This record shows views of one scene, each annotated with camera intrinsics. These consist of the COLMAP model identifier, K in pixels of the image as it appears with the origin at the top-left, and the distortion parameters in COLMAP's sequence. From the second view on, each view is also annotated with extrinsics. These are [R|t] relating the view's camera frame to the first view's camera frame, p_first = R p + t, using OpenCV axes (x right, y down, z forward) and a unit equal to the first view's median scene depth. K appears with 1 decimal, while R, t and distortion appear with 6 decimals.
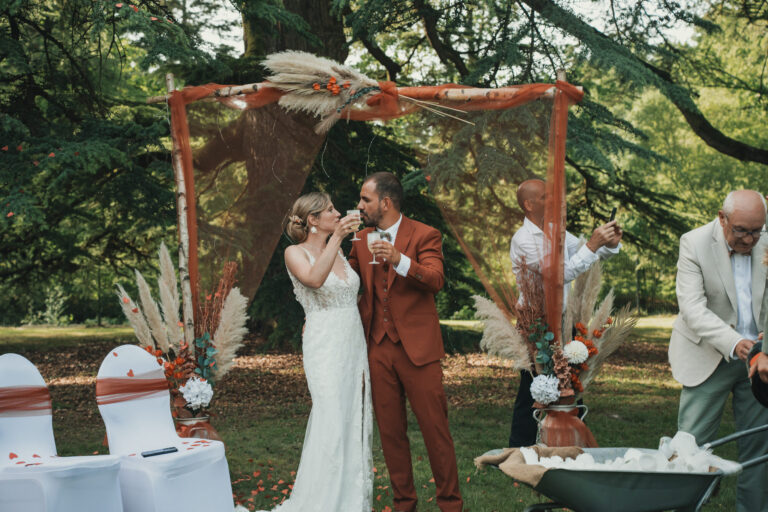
lens RADIAL K [[1330.5, 0, 384.0], [0, 1330.5, 256.0], [0, 0, 1]] dist [0.361480, -0.089559]
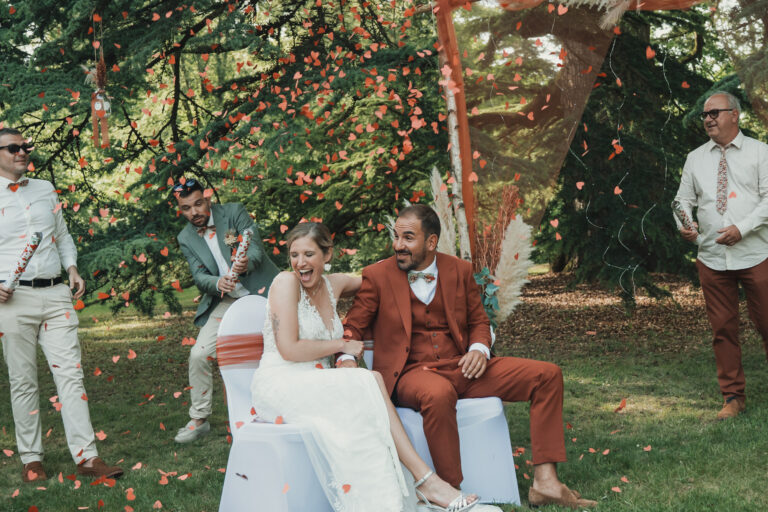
lens RADIAL K [[1055.8, 0, 384.0], [0, 1055.8, 256.0], [0, 0, 1]] dist [-0.150707, -0.018449]
pose [[0.955365, -0.036415, -0.293175, 0.005764], [0.047609, 0.998381, 0.031135, 0.025089], [0.291566, -0.043704, 0.955552, 0.322867]]
